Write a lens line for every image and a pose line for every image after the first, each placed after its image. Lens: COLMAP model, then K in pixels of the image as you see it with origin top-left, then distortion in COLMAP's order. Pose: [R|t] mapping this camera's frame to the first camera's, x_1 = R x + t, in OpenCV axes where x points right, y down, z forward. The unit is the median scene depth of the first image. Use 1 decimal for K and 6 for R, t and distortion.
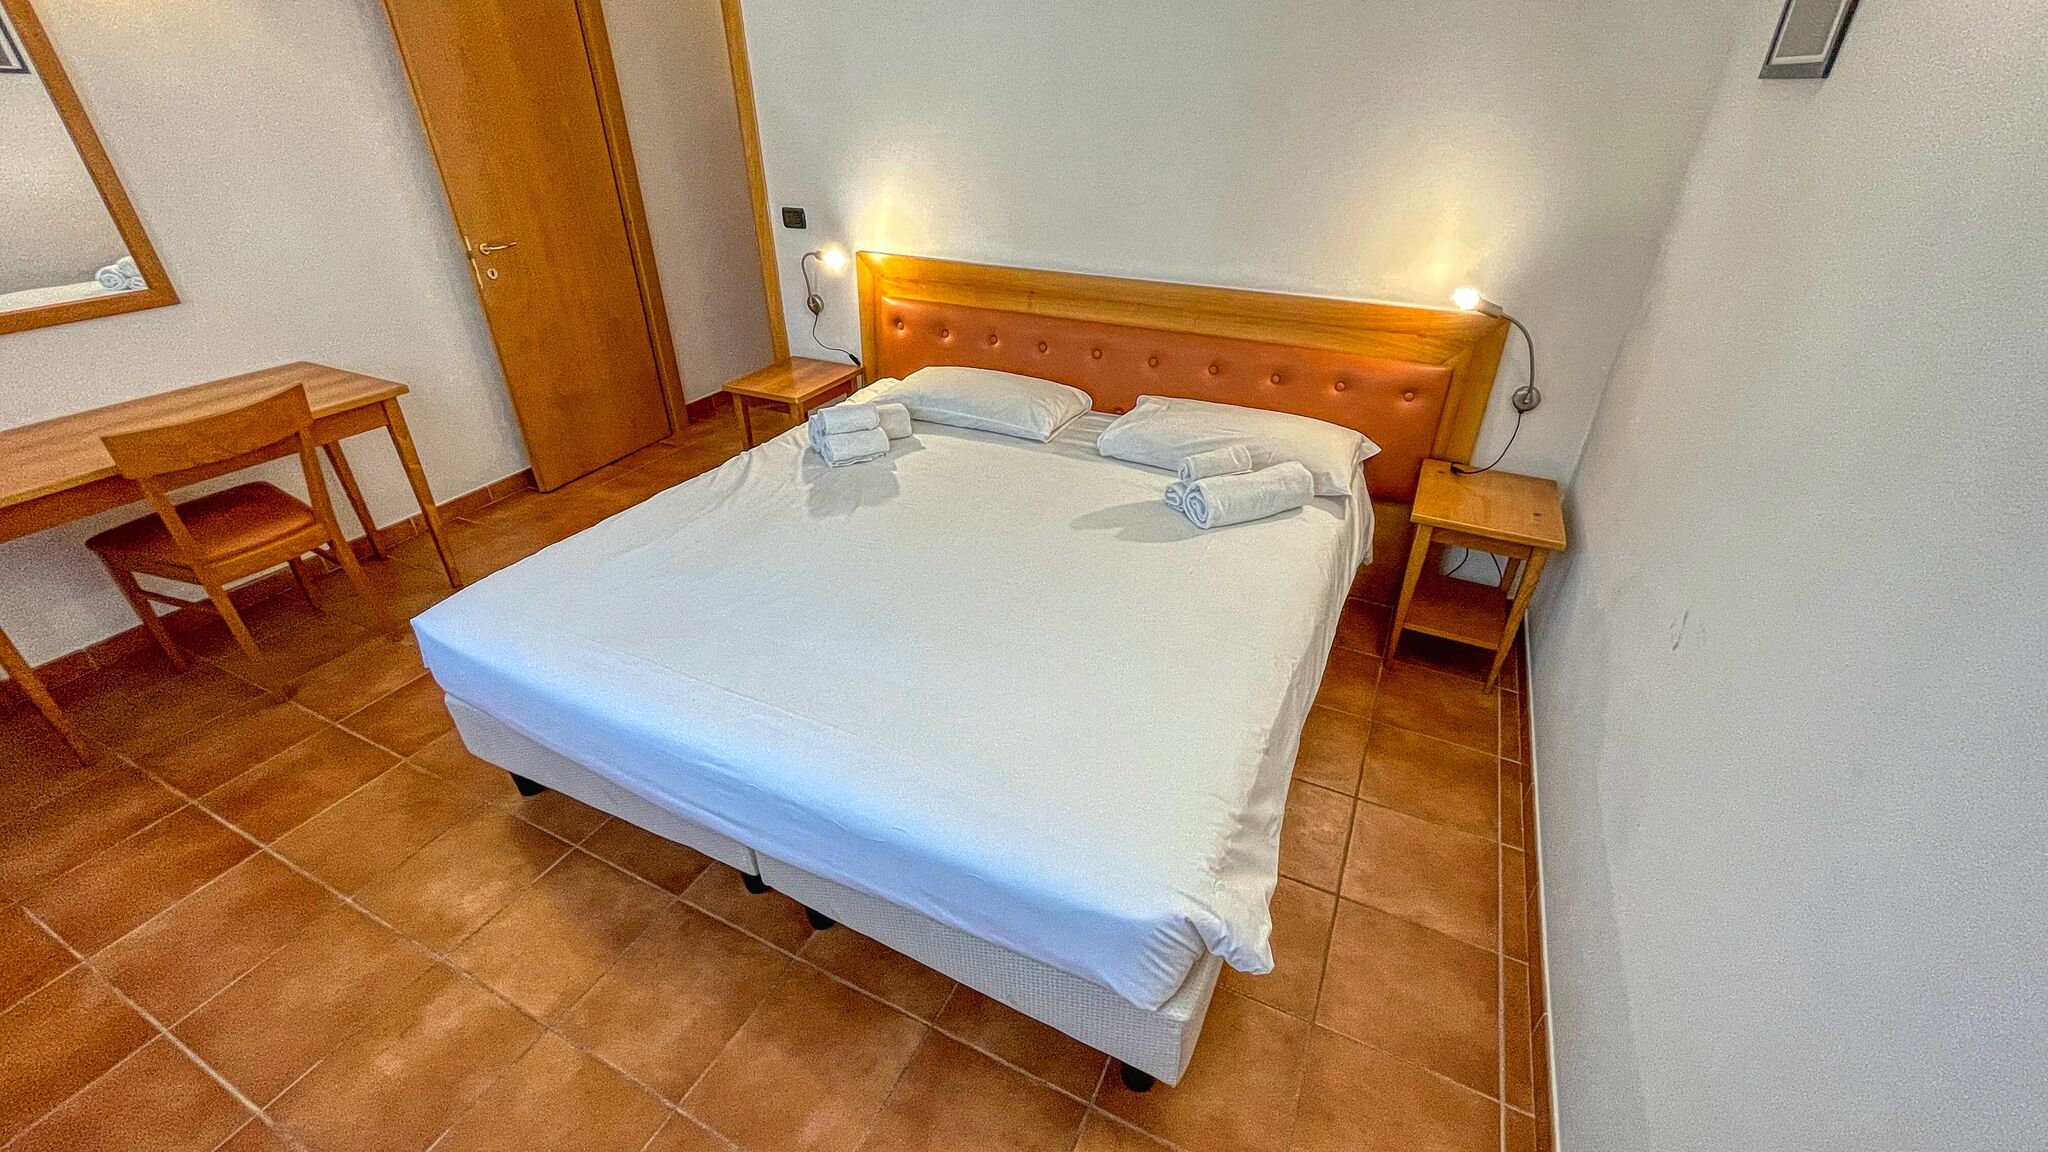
lens RADIAL K [[833.0, 0, 1010.0], [0, 833.0, 578.5], [0, 0, 1]] dist [-0.000499, 0.004914]
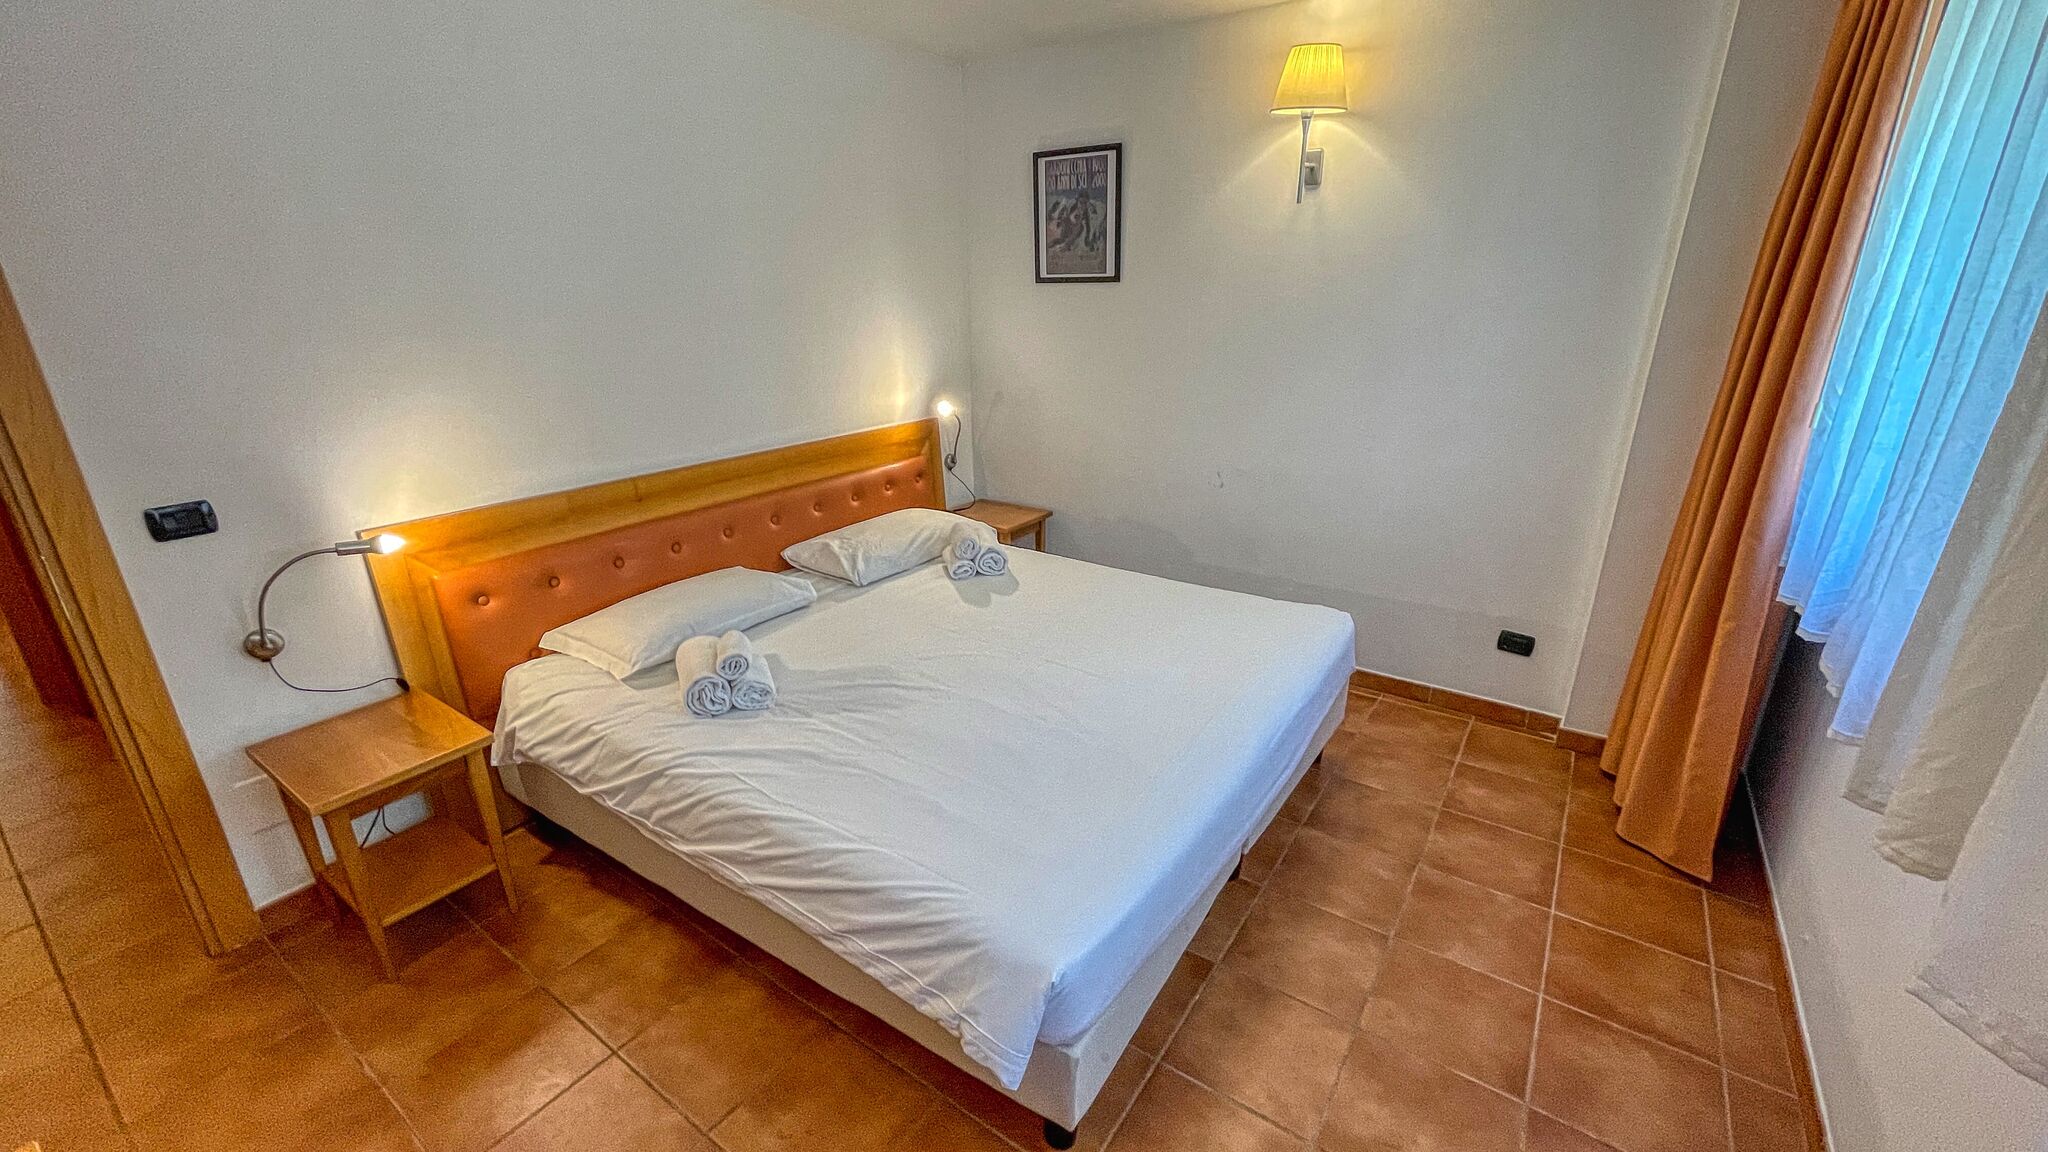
lens RADIAL K [[833.0, 0, 1010.0], [0, 833.0, 578.5], [0, 0, 1]] dist [-0.000499, 0.004914]
pose [[0.148462, -0.335156, 0.930392, -0.963811], [0.515588, 0.829064, 0.216383, -0.313242], [-0.843877, 0.447575, 0.295887, 0.501791]]
